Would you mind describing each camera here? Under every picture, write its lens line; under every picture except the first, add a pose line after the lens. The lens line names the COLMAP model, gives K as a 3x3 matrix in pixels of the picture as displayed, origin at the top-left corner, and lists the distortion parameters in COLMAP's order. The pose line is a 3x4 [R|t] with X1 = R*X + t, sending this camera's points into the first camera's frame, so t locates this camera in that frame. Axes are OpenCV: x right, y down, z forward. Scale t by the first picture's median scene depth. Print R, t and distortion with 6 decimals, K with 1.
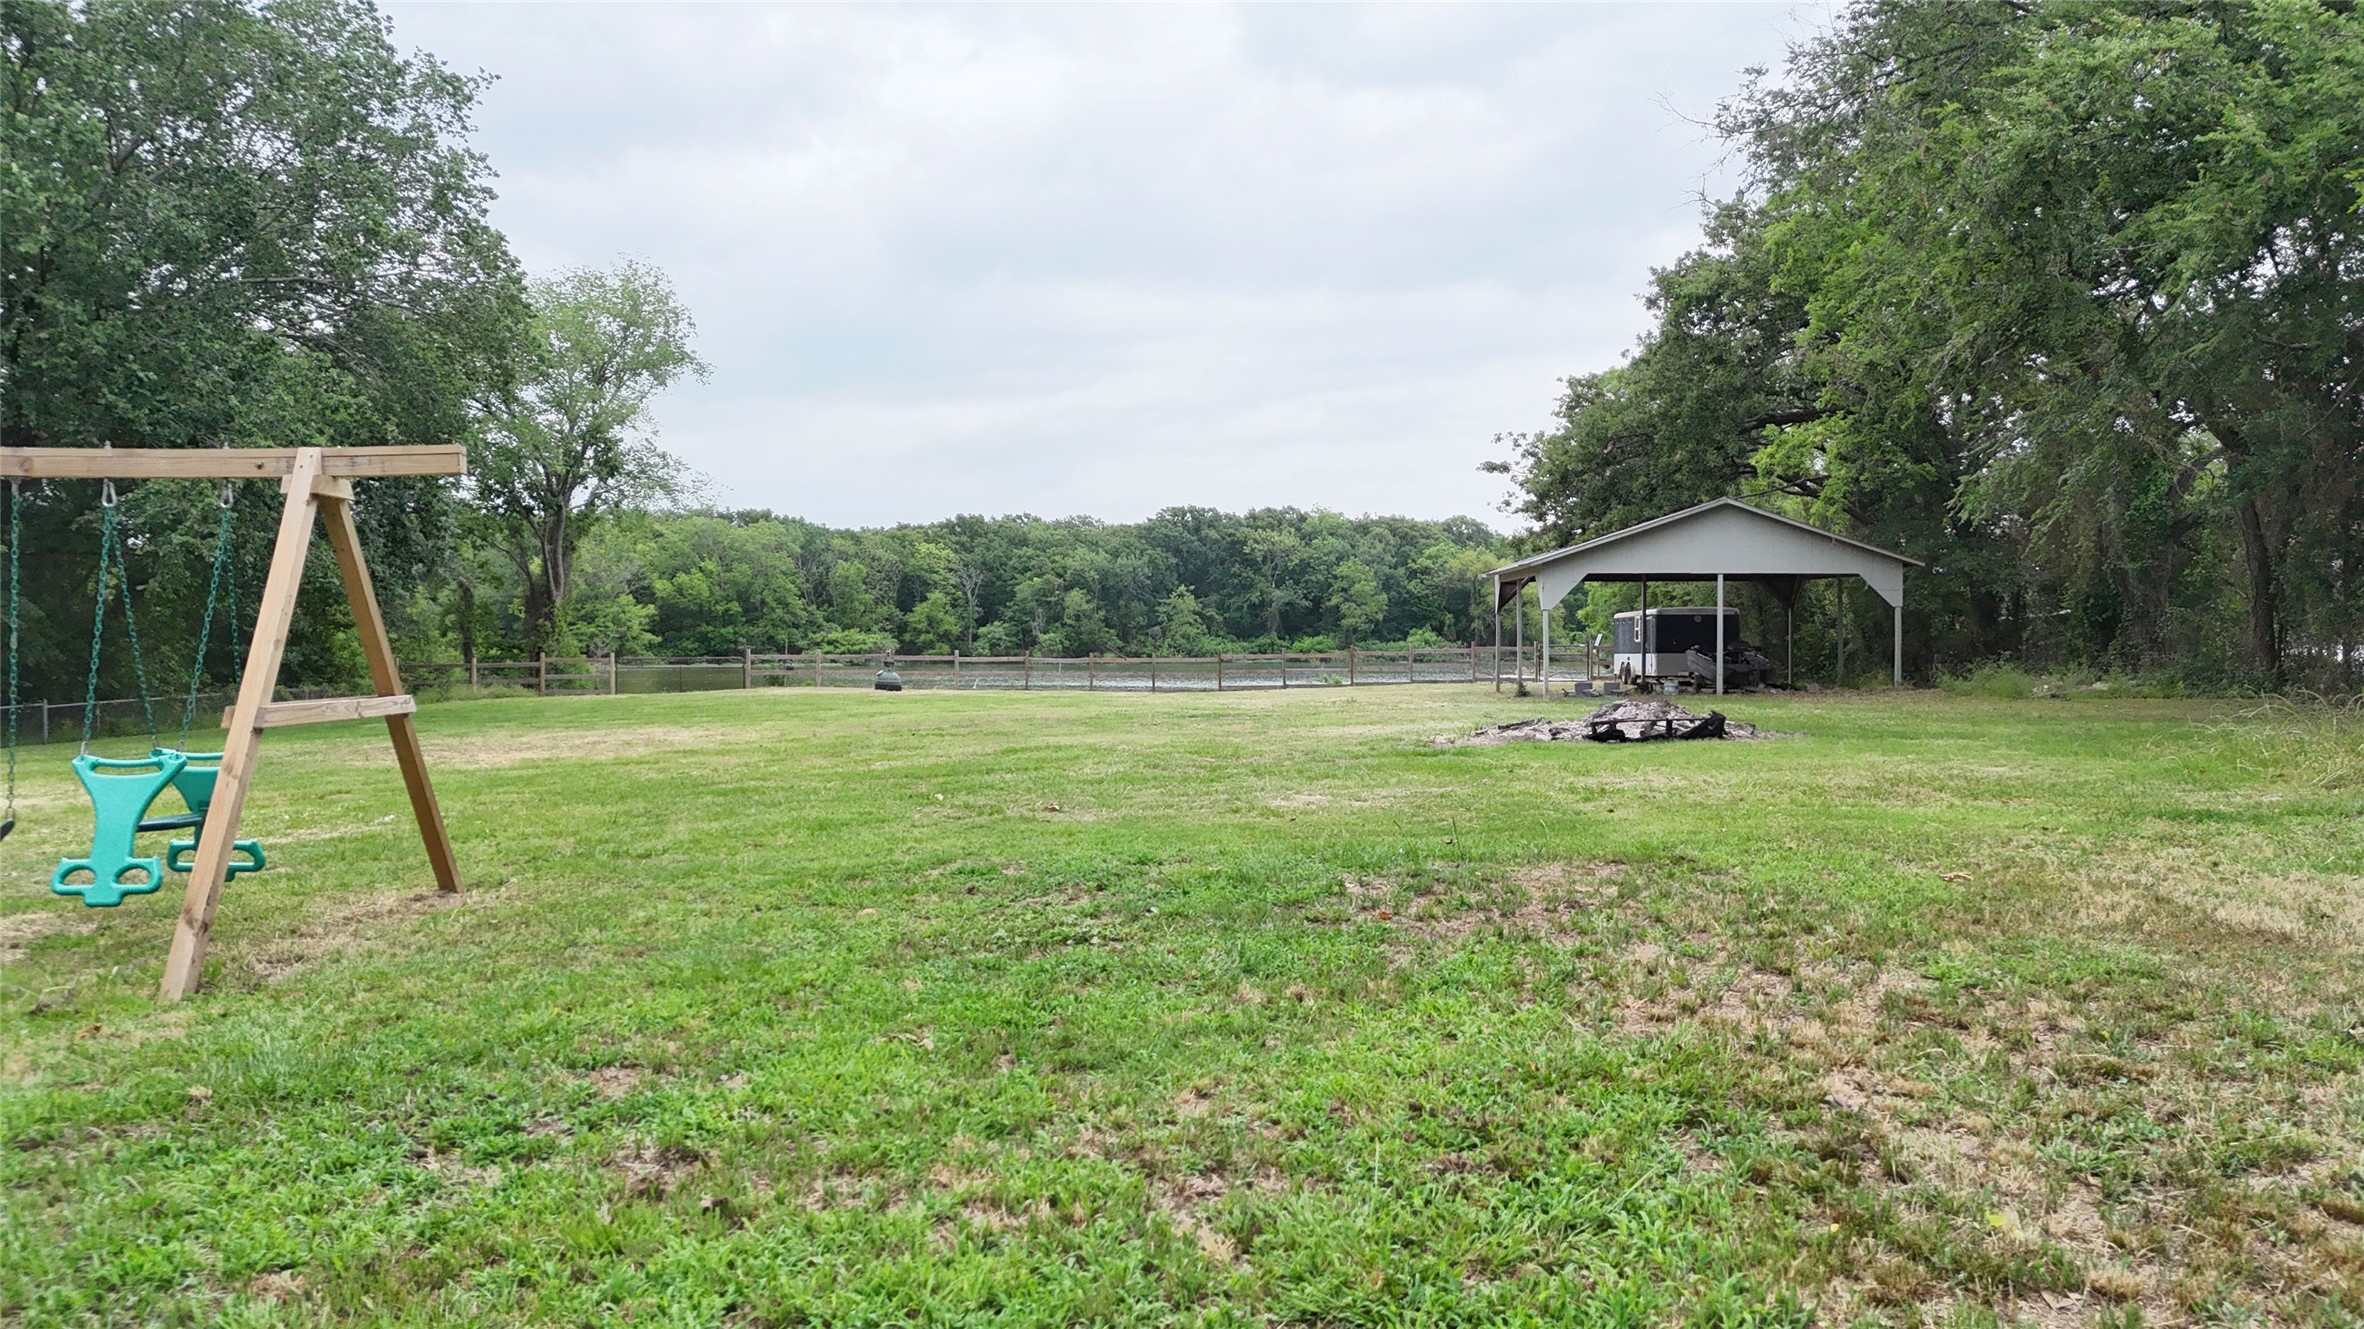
lens RADIAL K [[1758.9, 0, 1183.8], [0, 1758.9, 658.9], [0, 0, 1]] dist [0.084278, -0.075463]
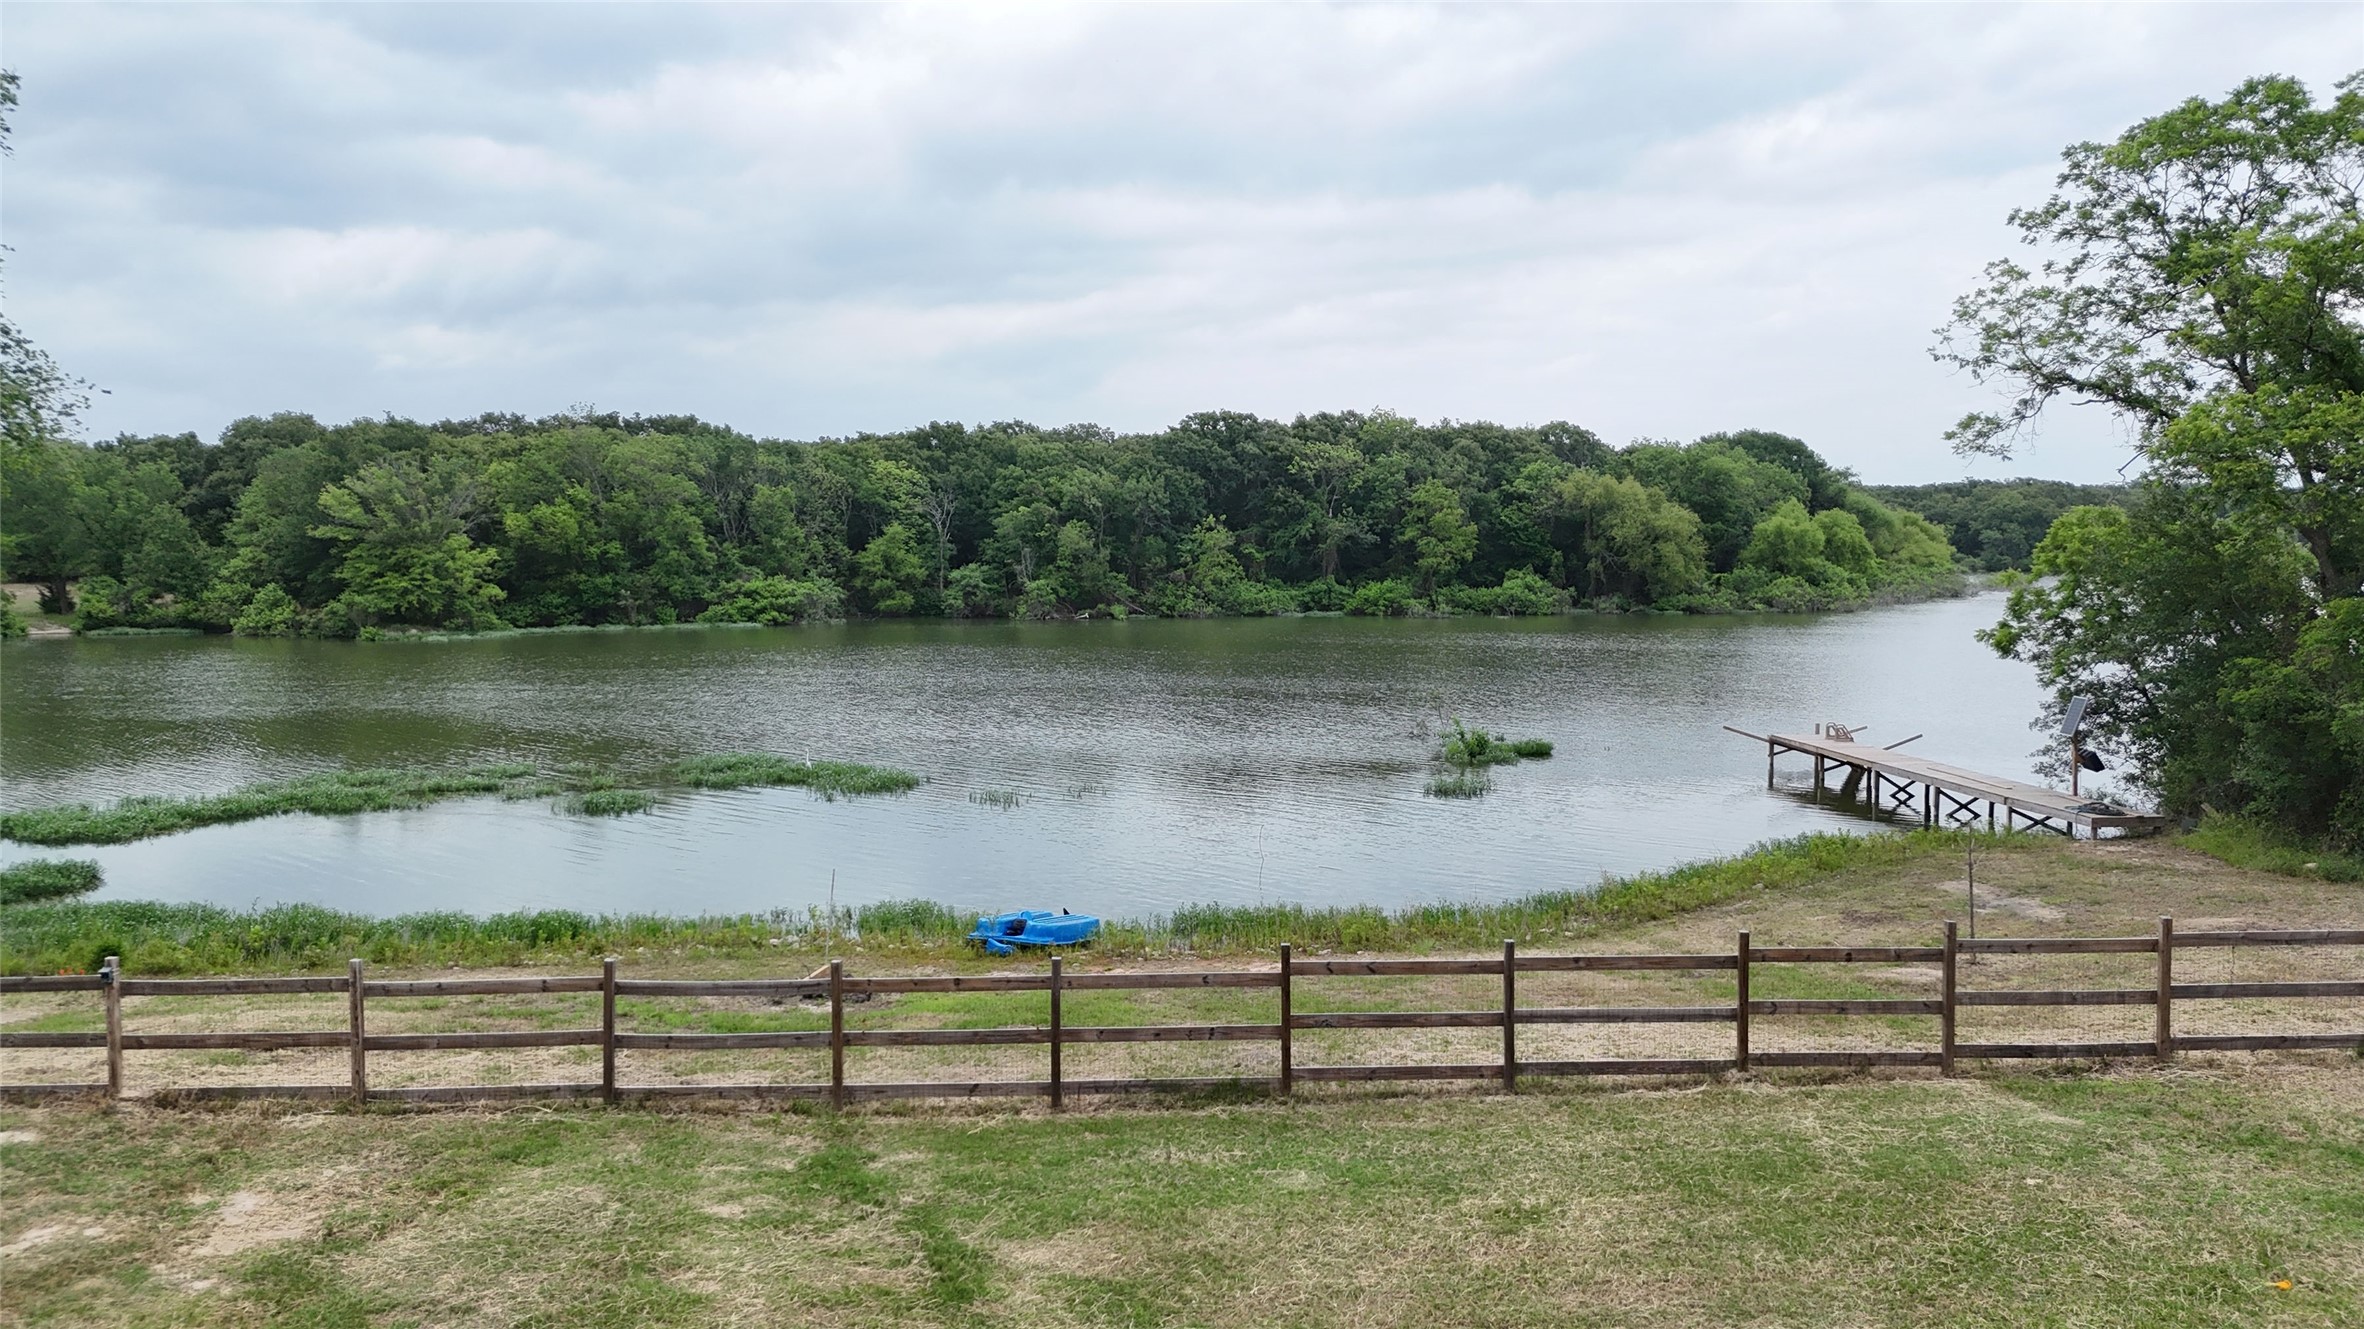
lens RADIAL K [[1758.9, 0, 1164.0], [0, 1758.9, 684.6], [0, 0, 1]] dist [0.084278, -0.075463]
pose [[0.999588, 0.002474, -0.028591, 0.000175], [-0.000504, 0.997637, 0.068696, -0.022978], [0.028693, -0.068654, 0.997228, 0.247218]]
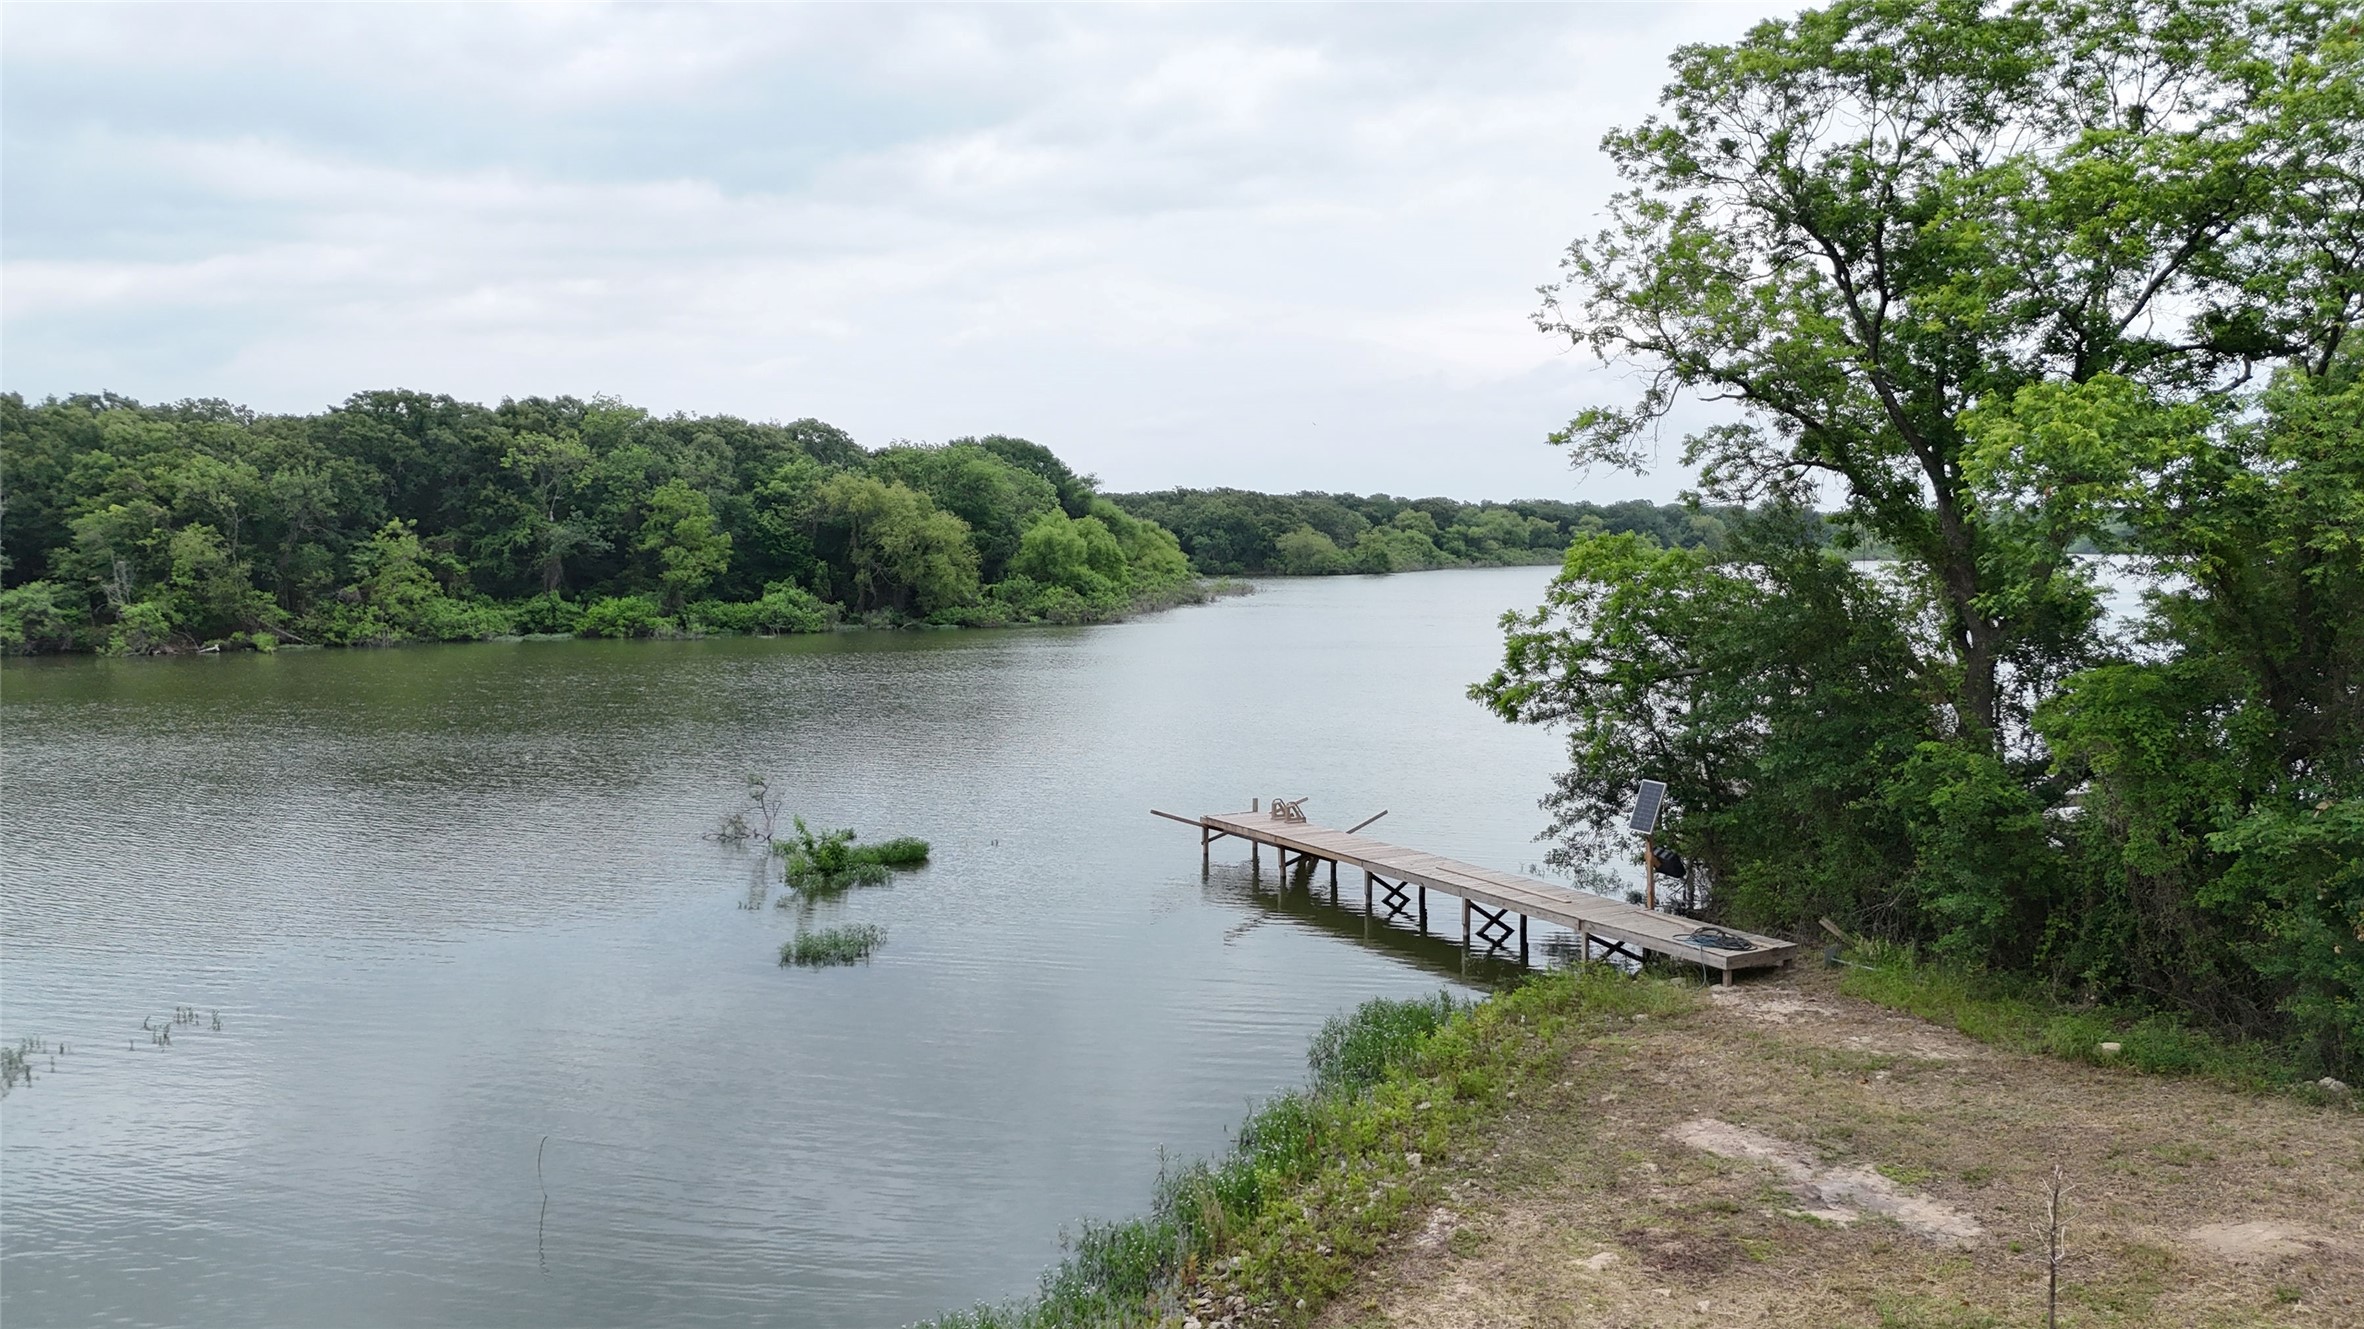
lens RADIAL K [[1758.9, 0, 1171.3], [0, 1758.9, 663.5], [0, 0, 1]] dist [0.084278, -0.075463]
pose [[0.916469, -0.029452, 0.399021, -0.002699], [0.006637, 0.998269, 0.058440, -0.028417], [-0.400051, -0.050911, 0.915078, 0.346954]]
